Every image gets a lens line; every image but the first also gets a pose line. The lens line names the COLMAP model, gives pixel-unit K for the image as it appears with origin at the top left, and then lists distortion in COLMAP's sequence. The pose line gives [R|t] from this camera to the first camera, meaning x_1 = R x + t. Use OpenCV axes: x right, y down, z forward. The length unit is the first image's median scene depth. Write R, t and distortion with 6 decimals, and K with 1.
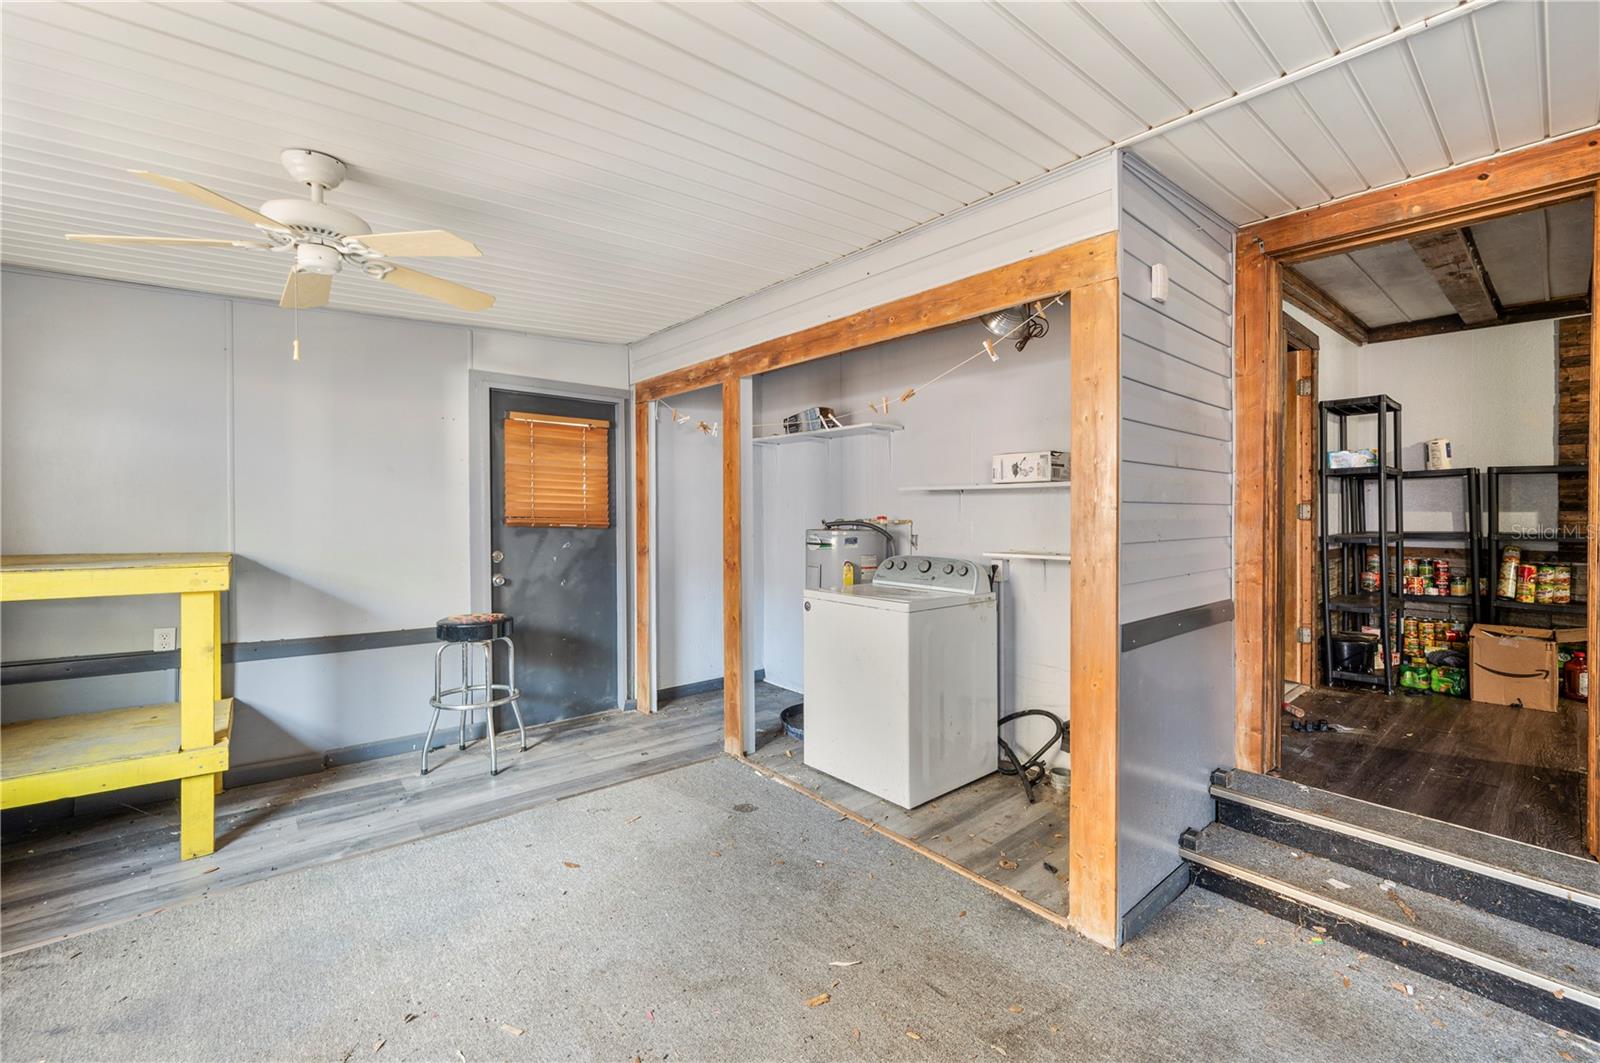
lens RADIAL K [[651.0, 0, 799.1], [0, 651.0, 522.5], [0, 0, 1]] dist [0.000486, 0.000590]
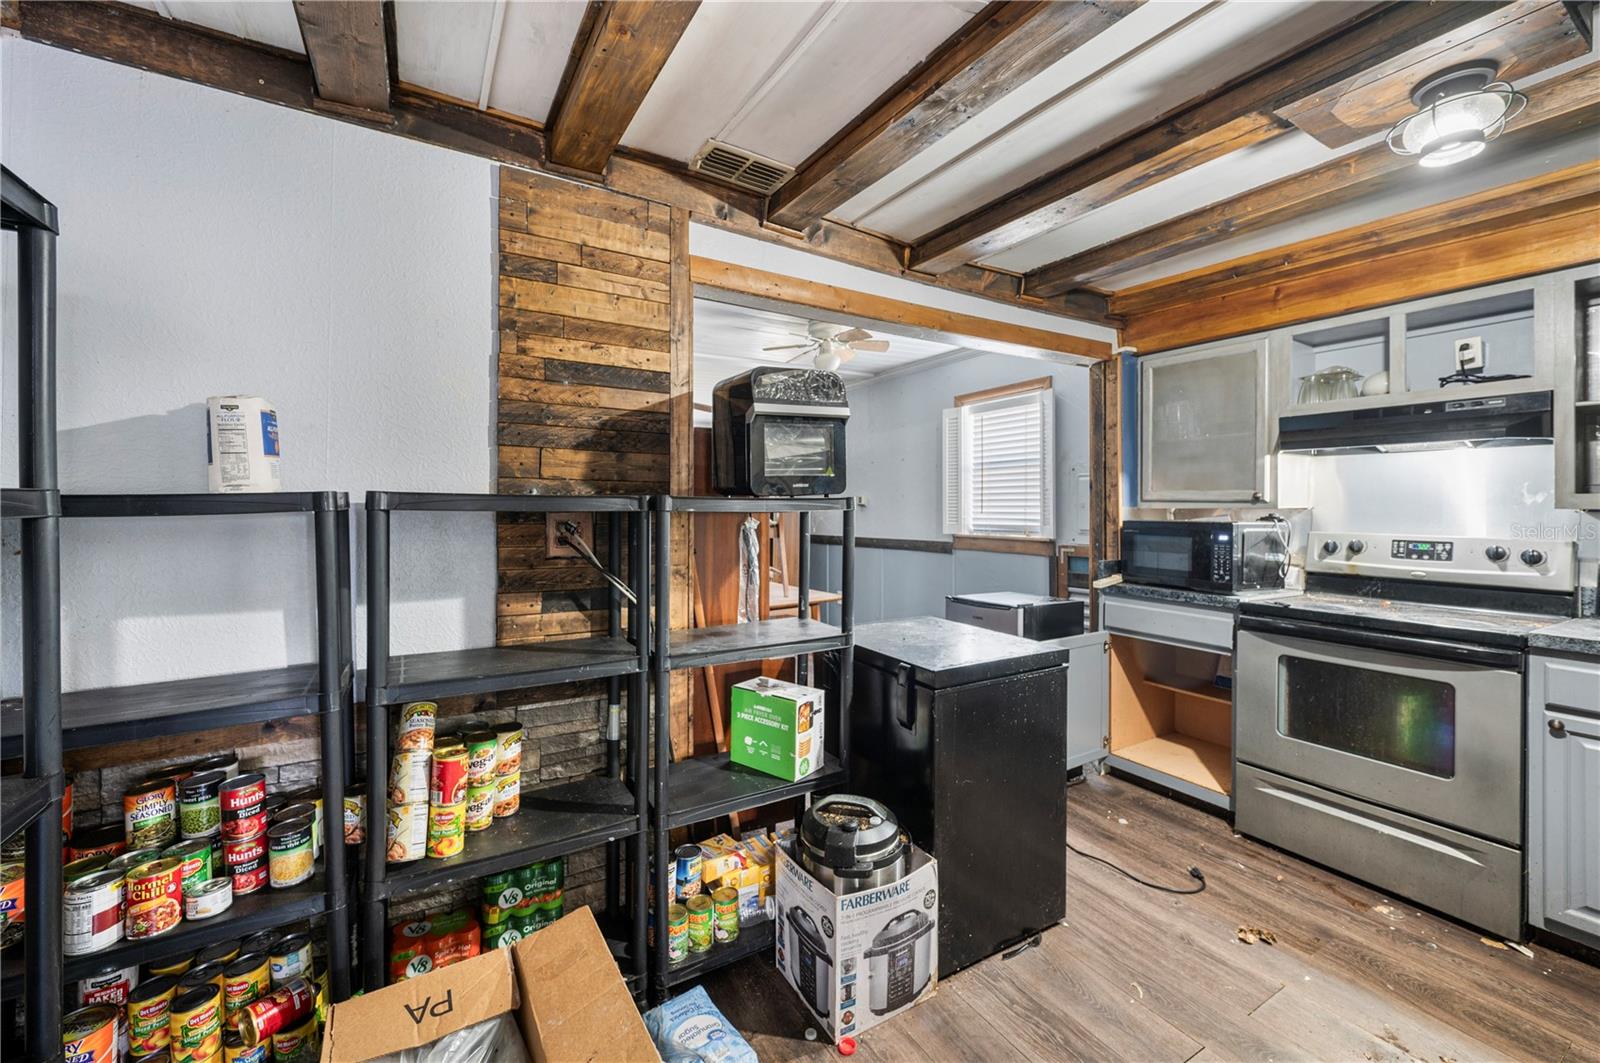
lens RADIAL K [[651.0, 0, 799.4], [0, 651.0, 488.7], [0, 0, 1]] dist [0.000486, 0.000590]
pose [[0.166031, 0.032185, 0.985595, 0.862797], [0.021195, 0.999120, -0.036197, -0.078252], [-0.985893, 0.026900, 0.165203, 0.819832]]
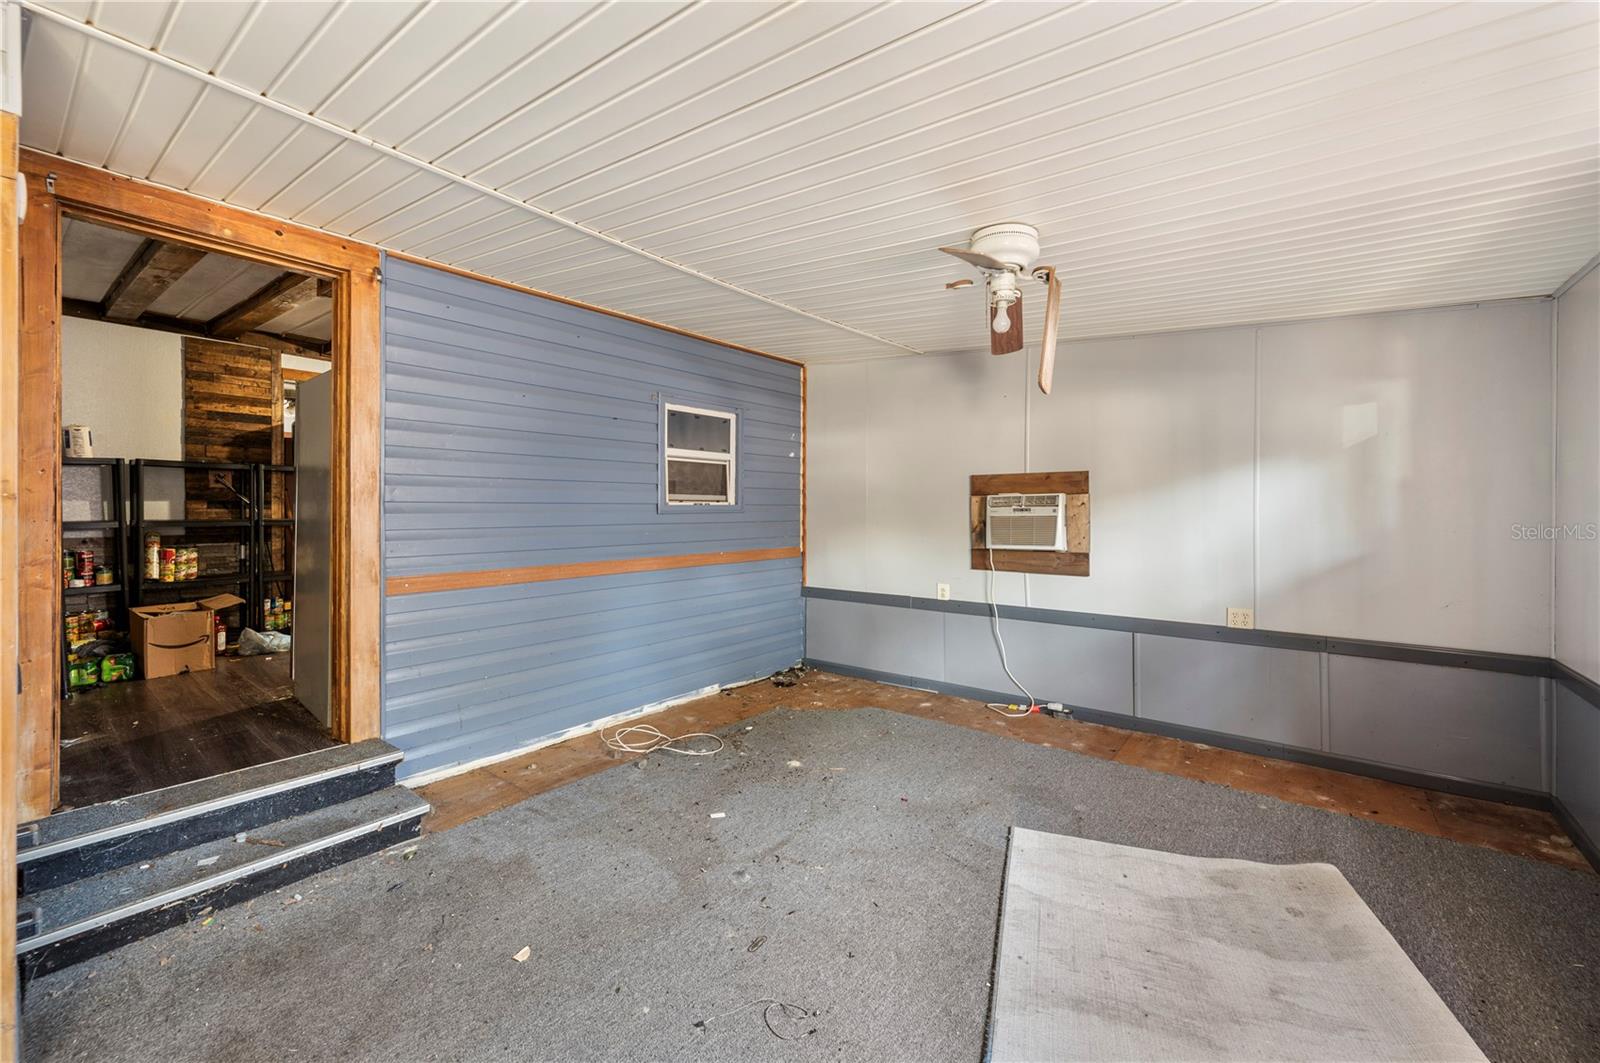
lens RADIAL K [[651.0, 0, 809.2], [0, 651.0, 502.7], [0, 0, 1]] dist [0.000486, 0.000590]
pose [[-0.196945, -0.000690, 0.980414, -0.223570], [0.013143, 0.999908, 0.003344, -0.003089], [-0.980326, 0.013544, -0.196918, 0.154726]]
